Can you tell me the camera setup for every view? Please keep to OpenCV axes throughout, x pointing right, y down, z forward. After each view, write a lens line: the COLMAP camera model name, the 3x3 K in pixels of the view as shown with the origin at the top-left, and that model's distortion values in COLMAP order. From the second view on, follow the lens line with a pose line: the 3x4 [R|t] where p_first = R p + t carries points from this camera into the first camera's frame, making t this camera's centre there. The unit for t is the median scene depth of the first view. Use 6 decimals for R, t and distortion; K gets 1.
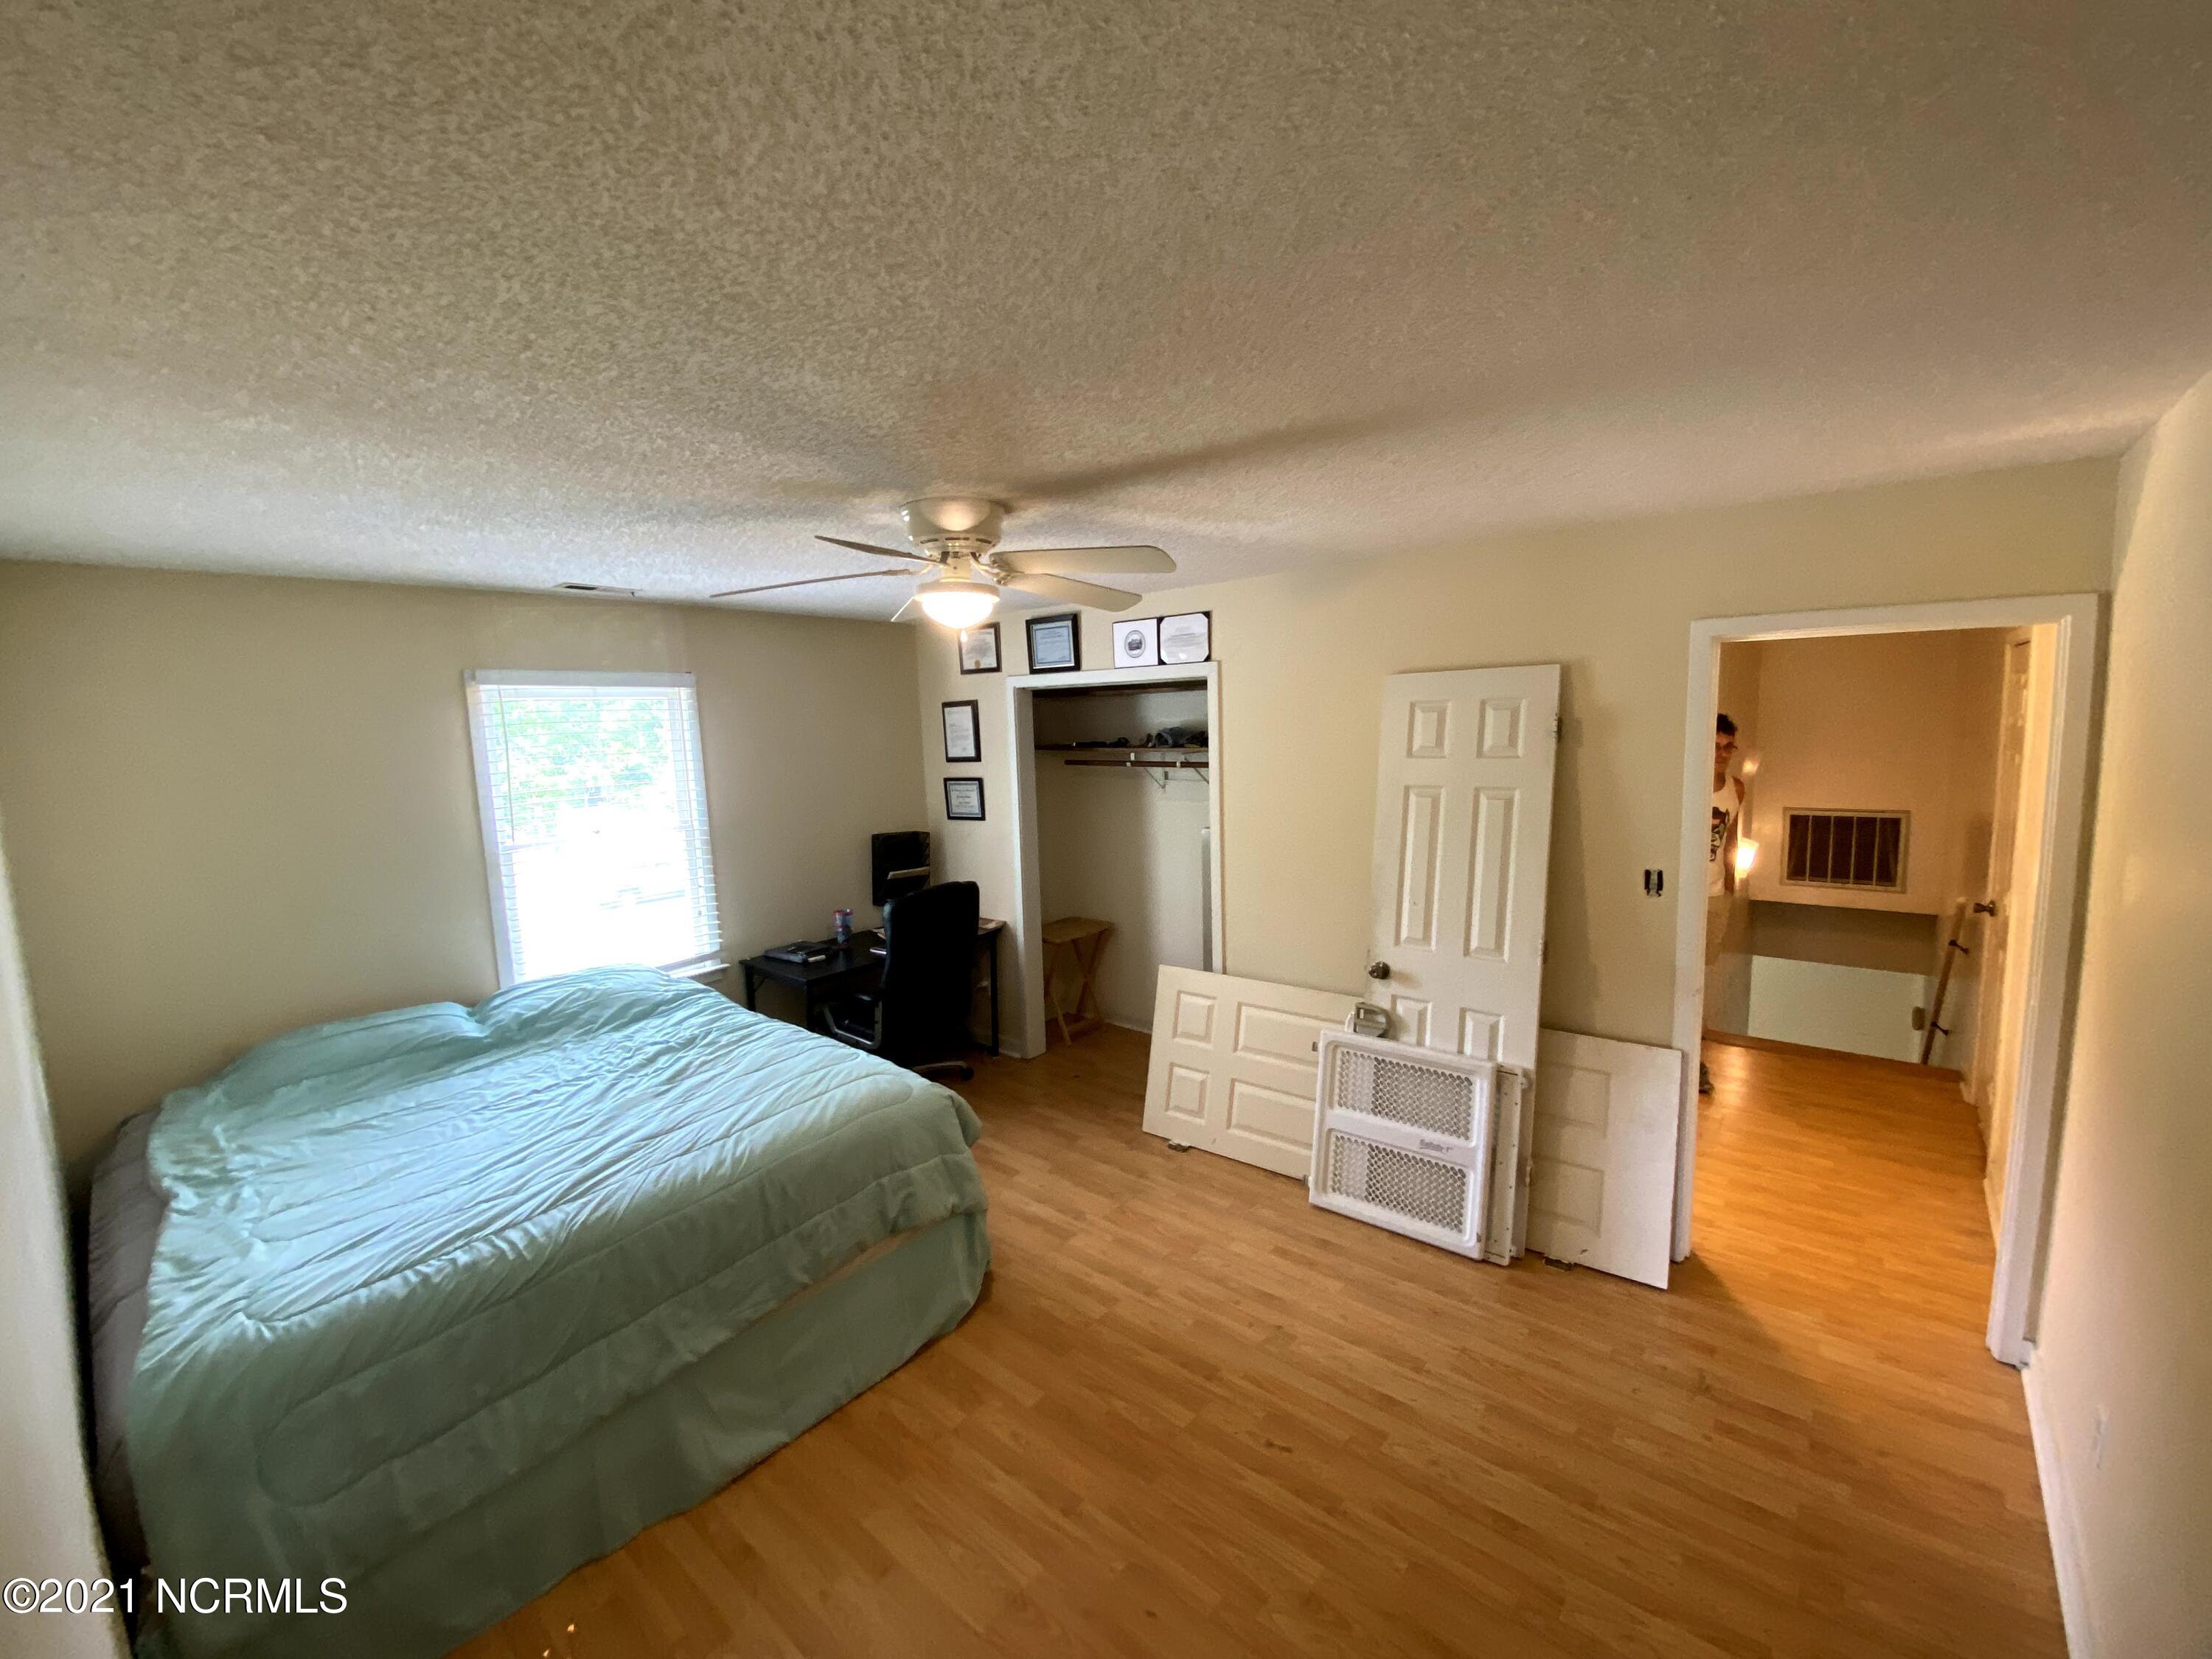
lens RADIAL K [[909.0, 0, 1099.7], [0, 909.0, 830.4], [0, 0, 1]] dist [0.000837, -0.000064]
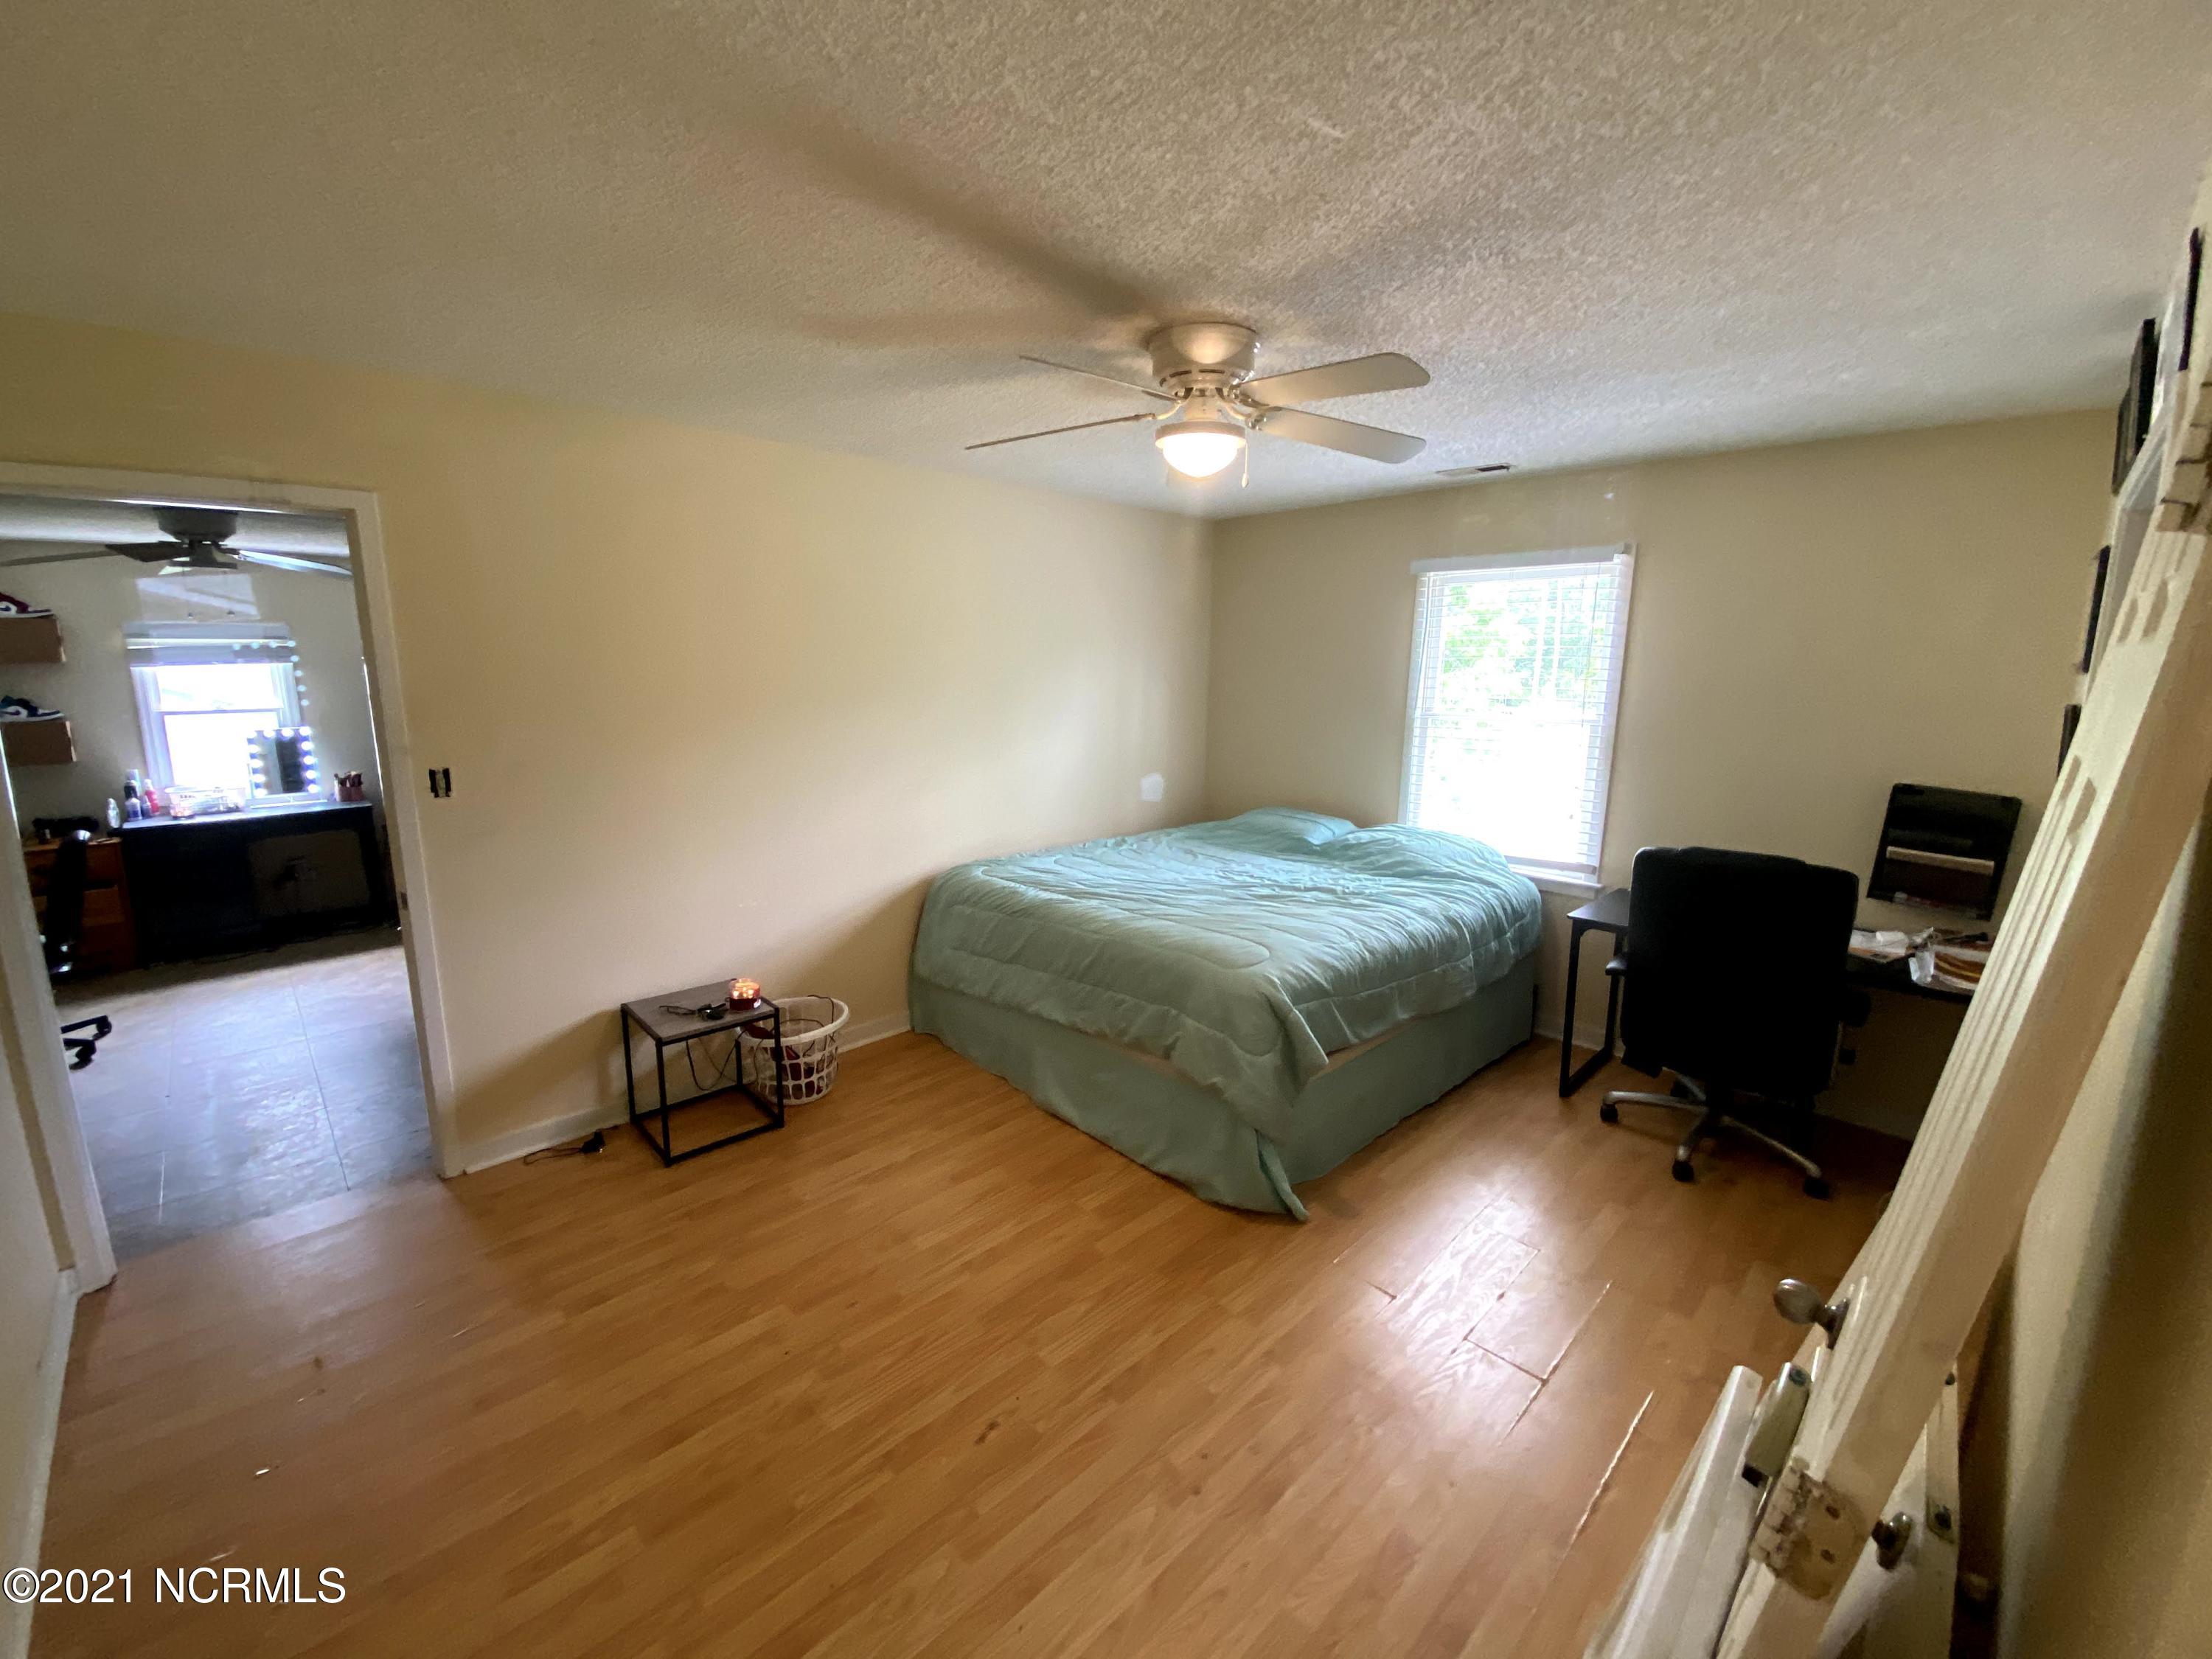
lens RADIAL K [[909.0, 0, 1099.7], [0, 909.0, 830.4], [0, 0, 1]] dist [0.000837, -0.000064]
pose [[-0.102924, 0.215940, -0.970967, 0.807414], [-0.131540, 0.964623, 0.228473, -0.067277], [0.985953, 0.151236, -0.070878, 0.977974]]
